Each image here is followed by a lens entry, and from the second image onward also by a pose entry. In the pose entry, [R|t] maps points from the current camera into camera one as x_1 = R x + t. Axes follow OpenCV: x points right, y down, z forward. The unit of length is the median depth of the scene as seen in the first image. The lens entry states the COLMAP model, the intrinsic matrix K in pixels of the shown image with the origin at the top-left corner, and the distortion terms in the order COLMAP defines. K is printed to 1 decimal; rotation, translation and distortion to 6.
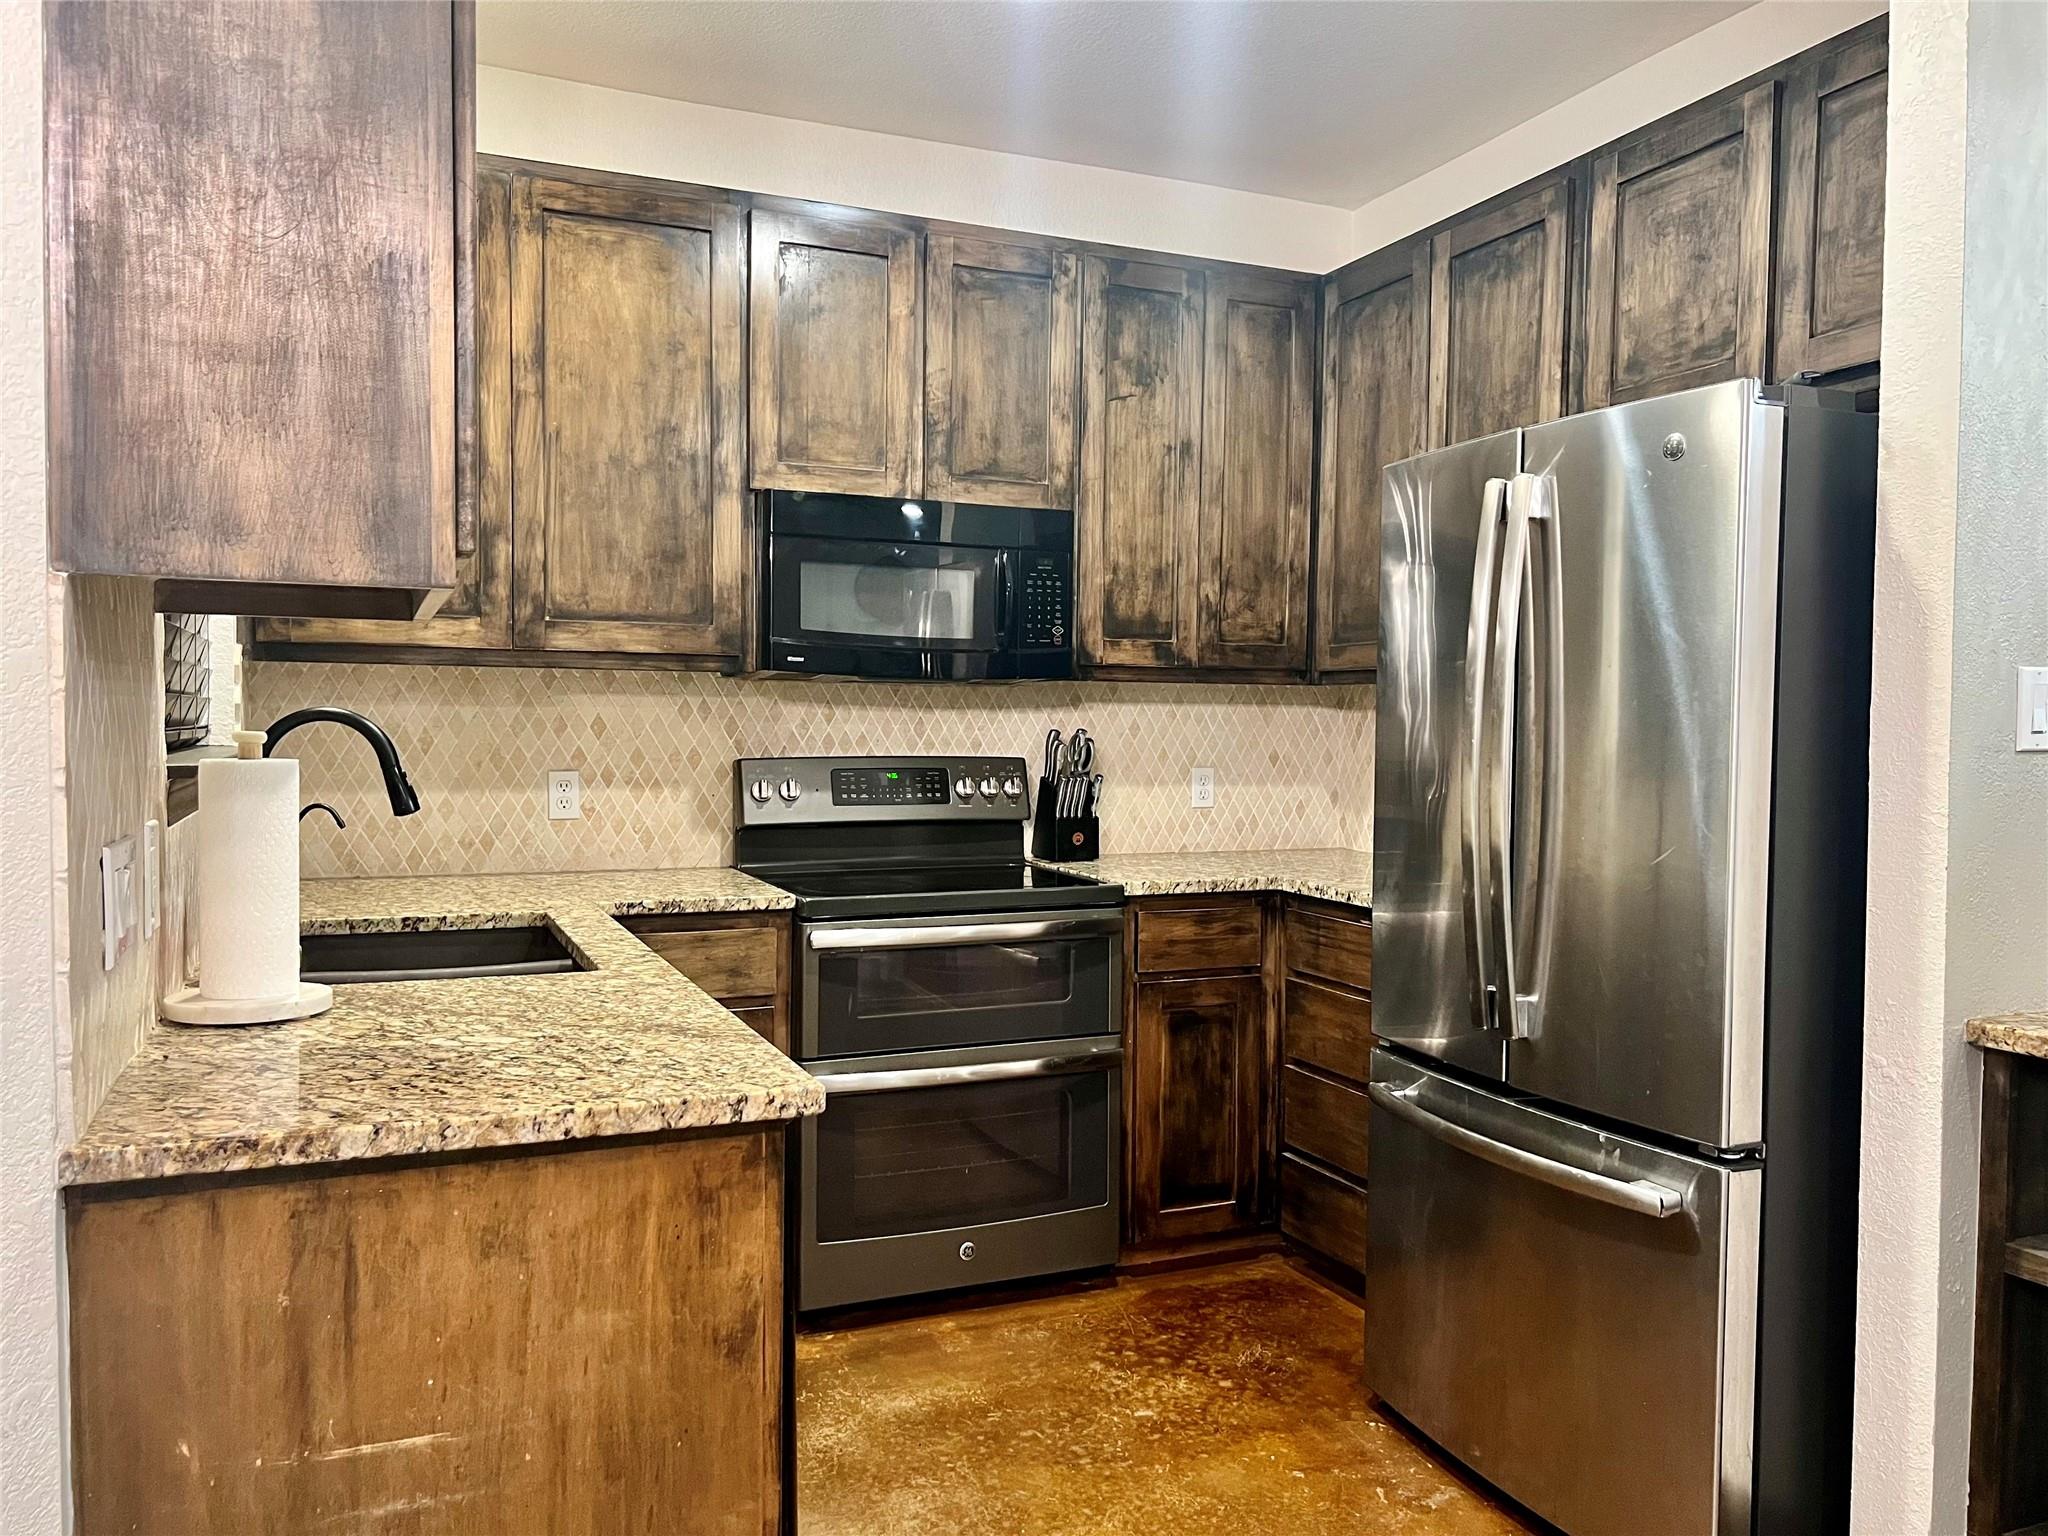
lens RADIAL K [[1532.7, 0, 1030.4], [0, 1532.7, 771.3], [0, 0, 1]] dist [0.050879, -0.058974]
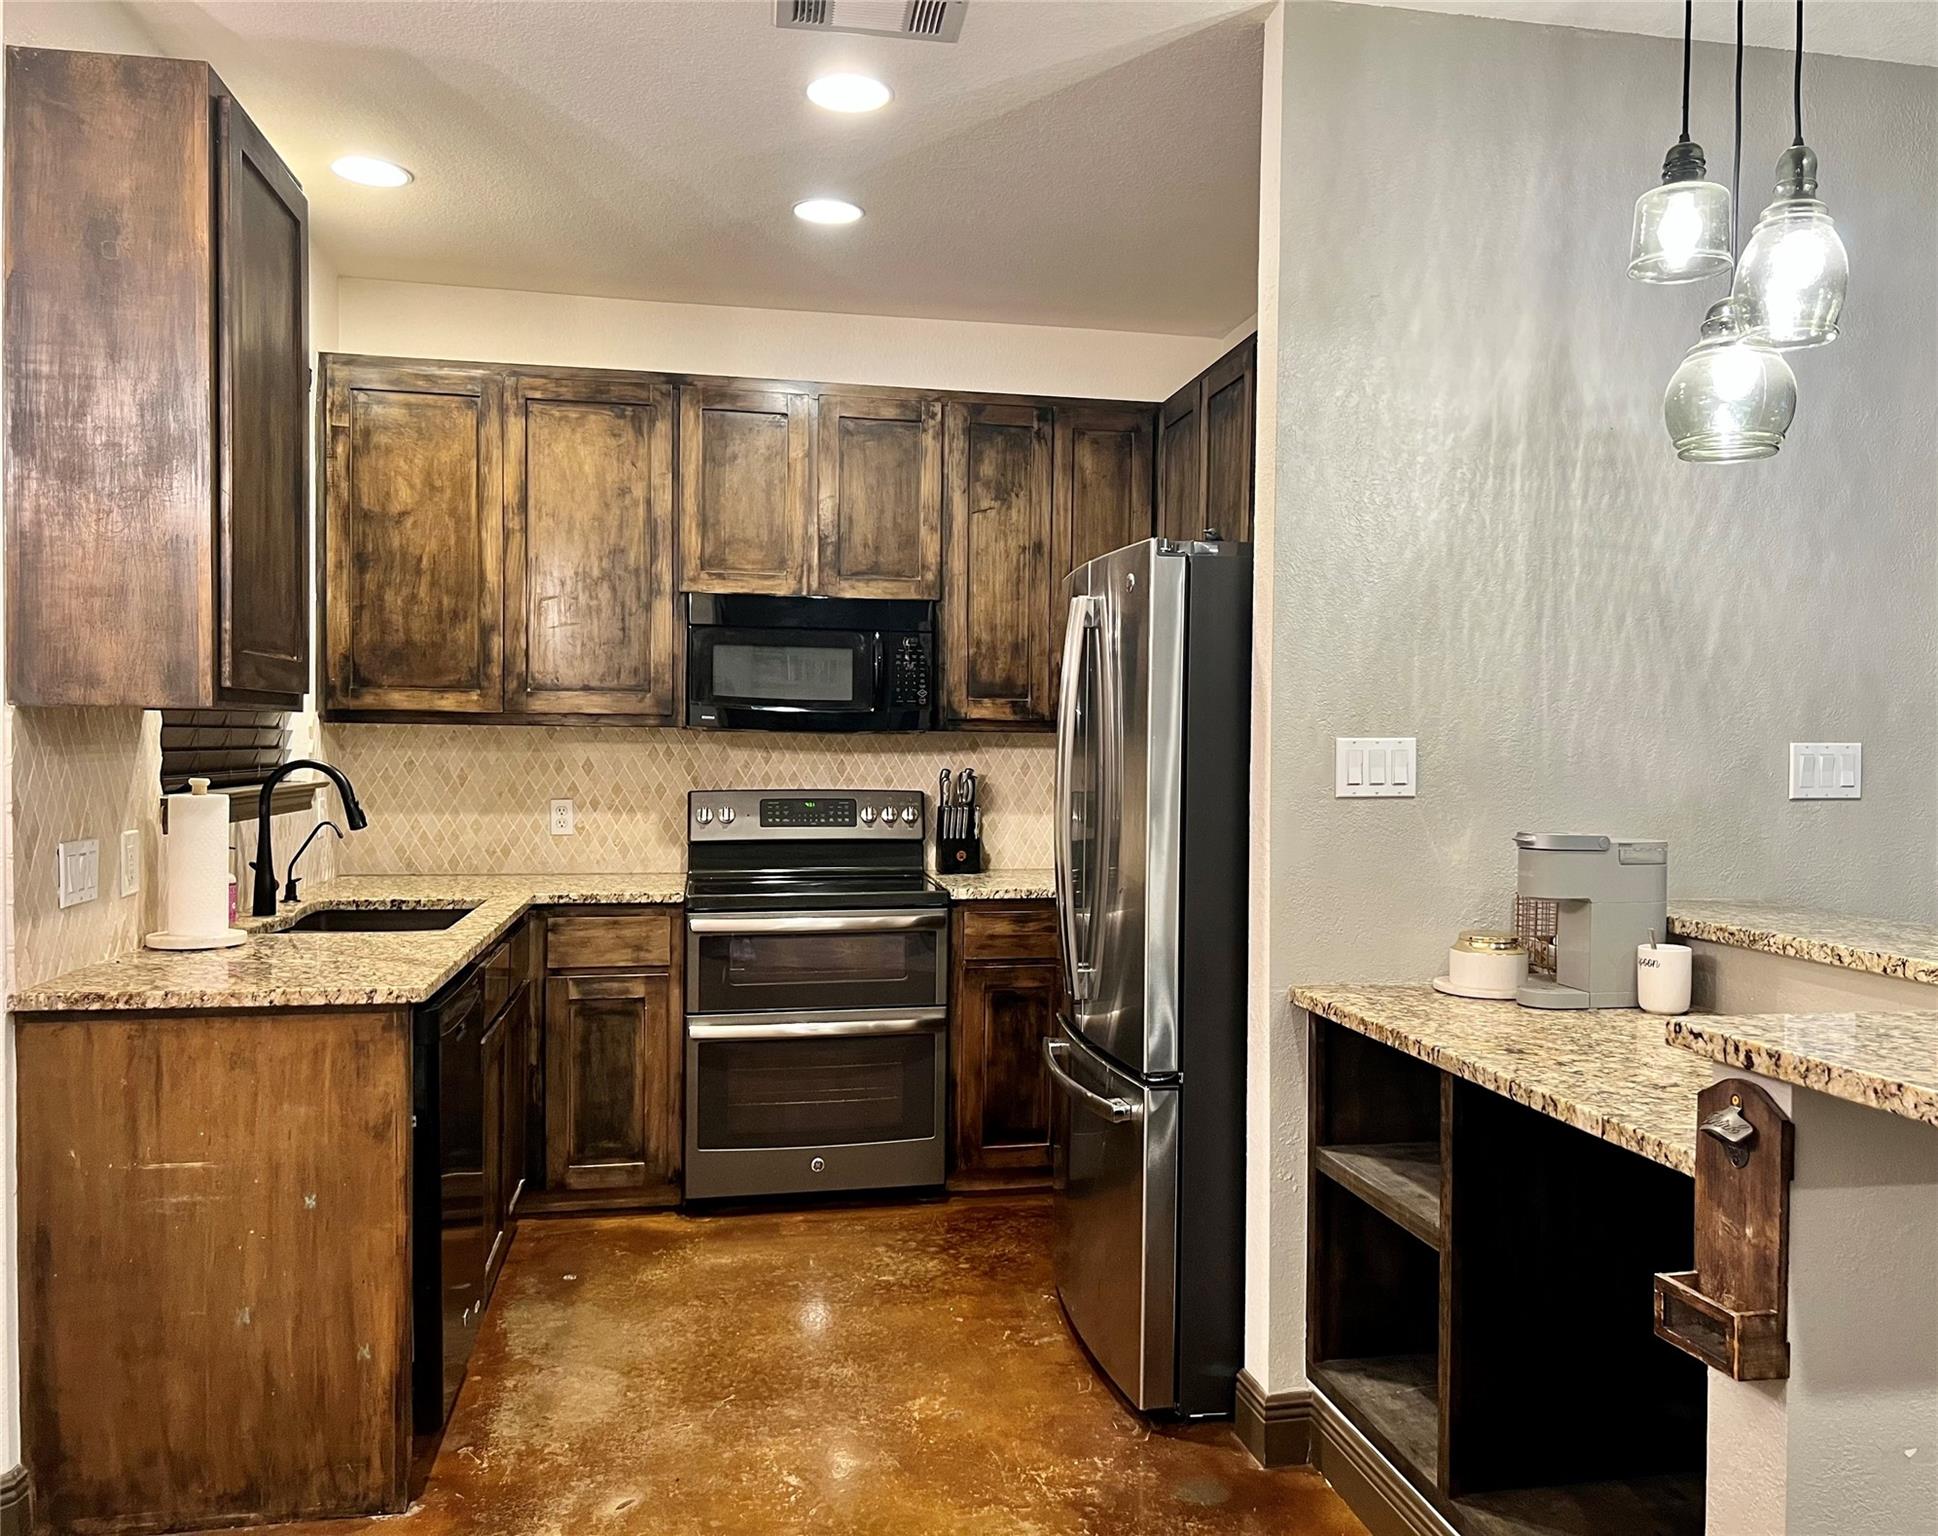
lens RADIAL K [[1531.9, 0, 1038.3], [0, 1531.9, 770.4], [0, 0, 1]] dist [0.059984, -0.072906]
pose [[0.980514, 0.004737, -0.196392, 0.447696], [-0.007947, 0.999847, -0.015561, -0.009643], [0.196288, 0.016818, 0.980402, -0.296064]]
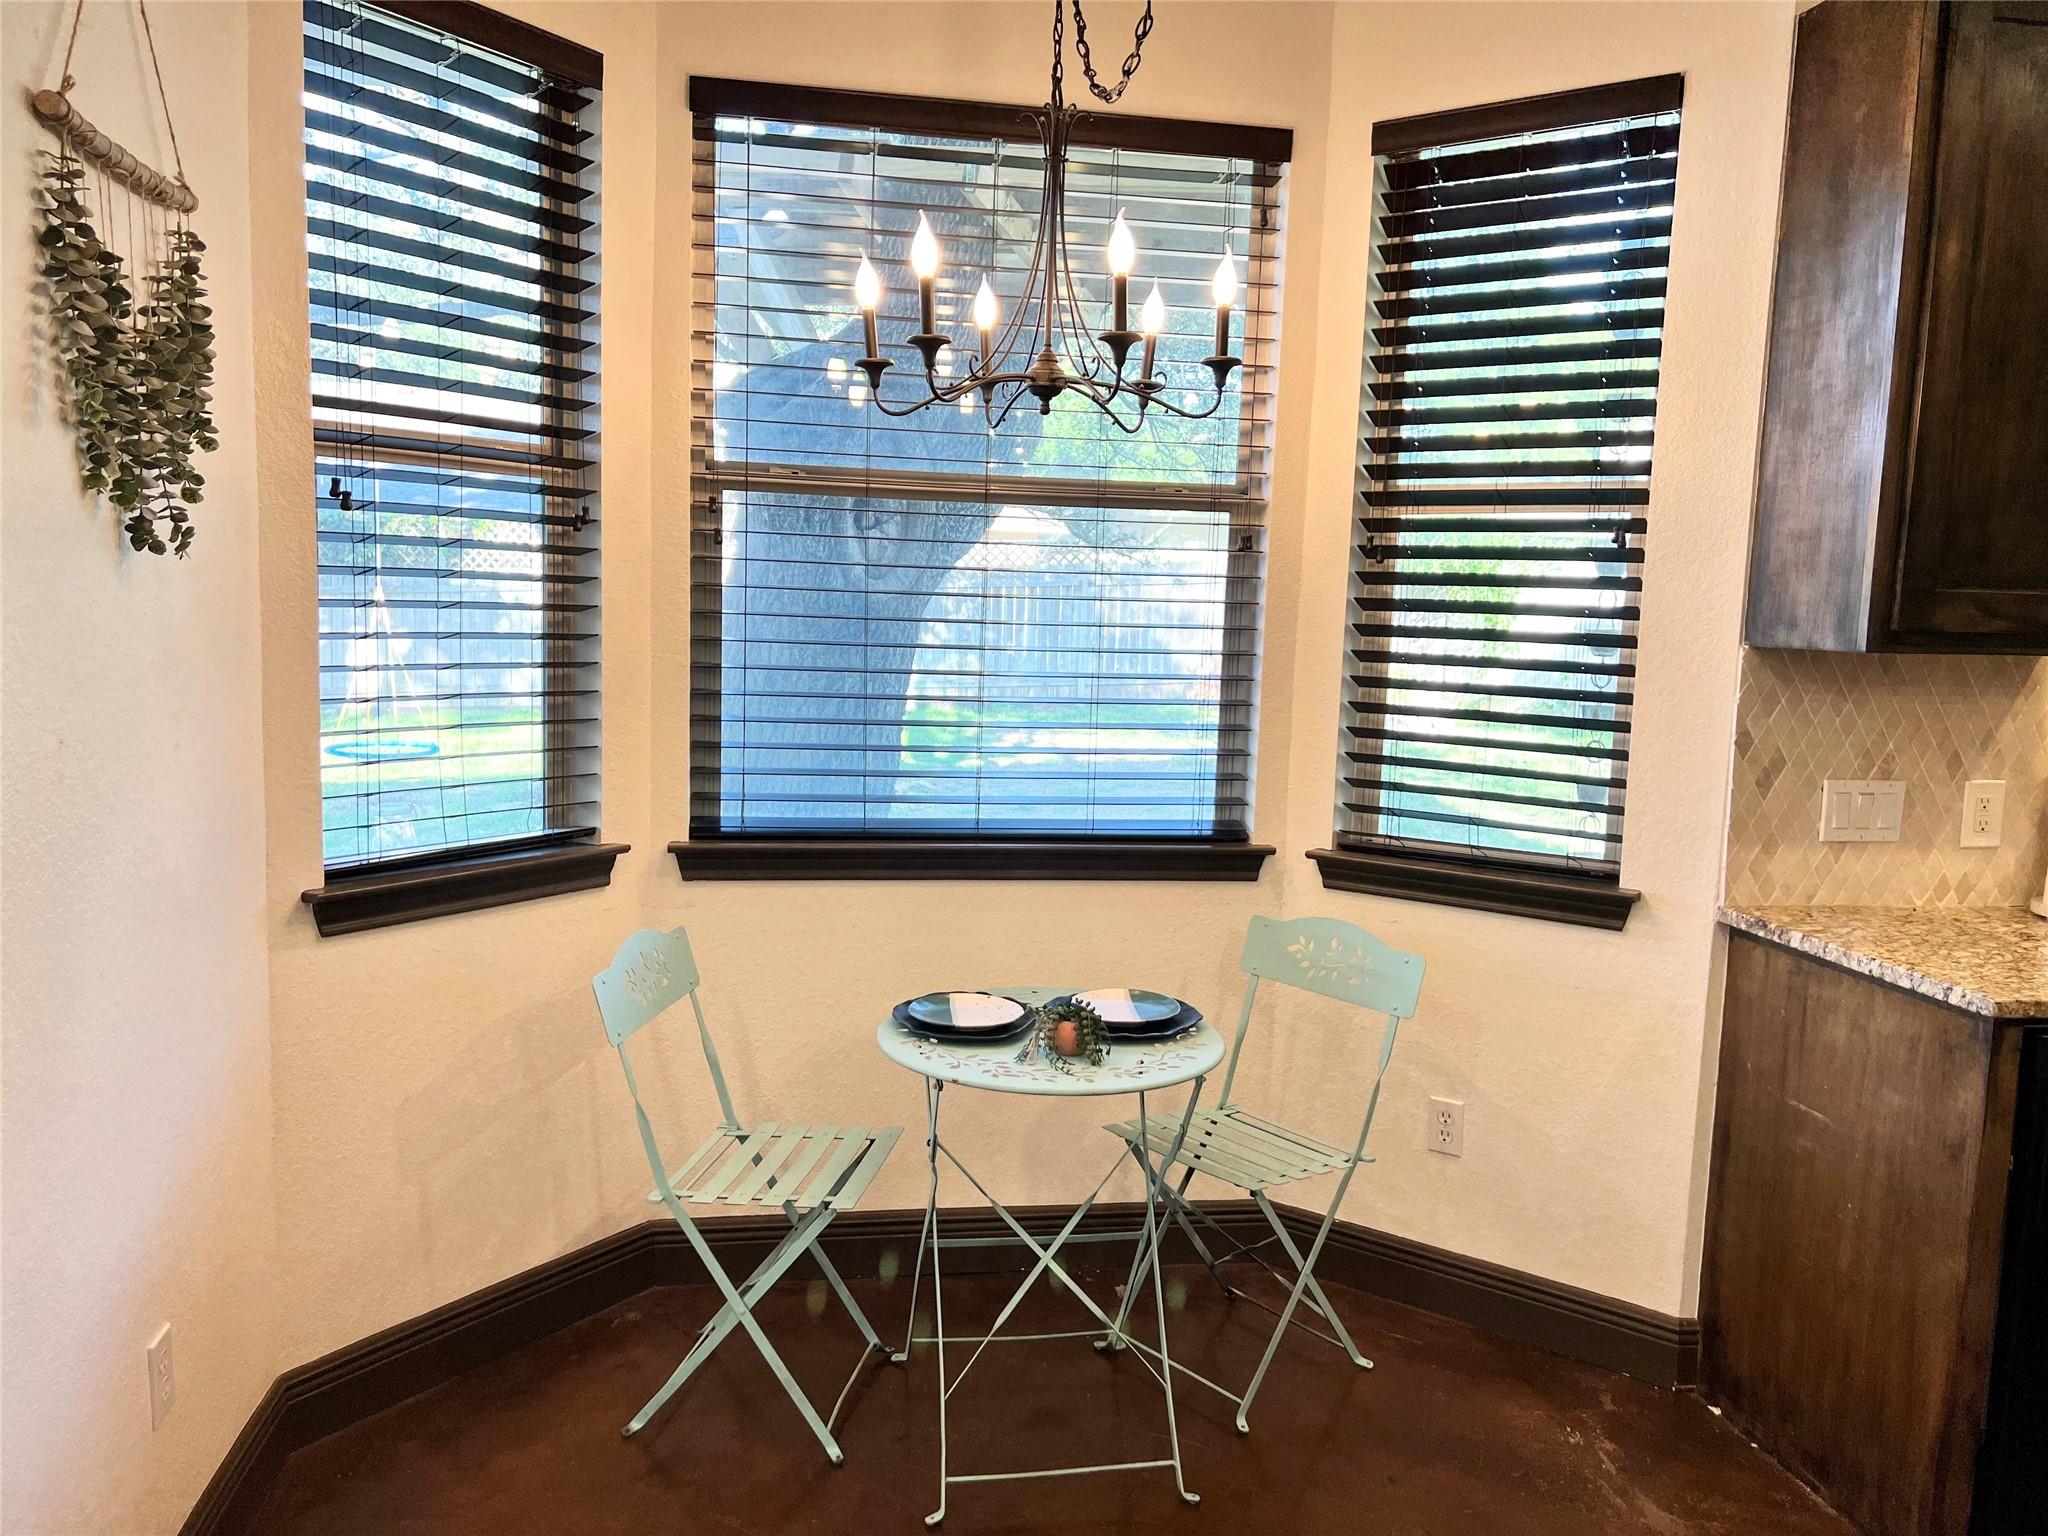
lens RADIAL K [[1532.7, 0, 1021.9], [0, 1532.7, 778.3], [0, 0, 1]] dist [0.050879, -0.058974]
pose [[-0.228719, 0.097982, -0.968549, 0.726332], [-0.071516, 0.990542, 0.117095, -0.051822], [0.970862, 0.096049, -0.219549, 0.208108]]
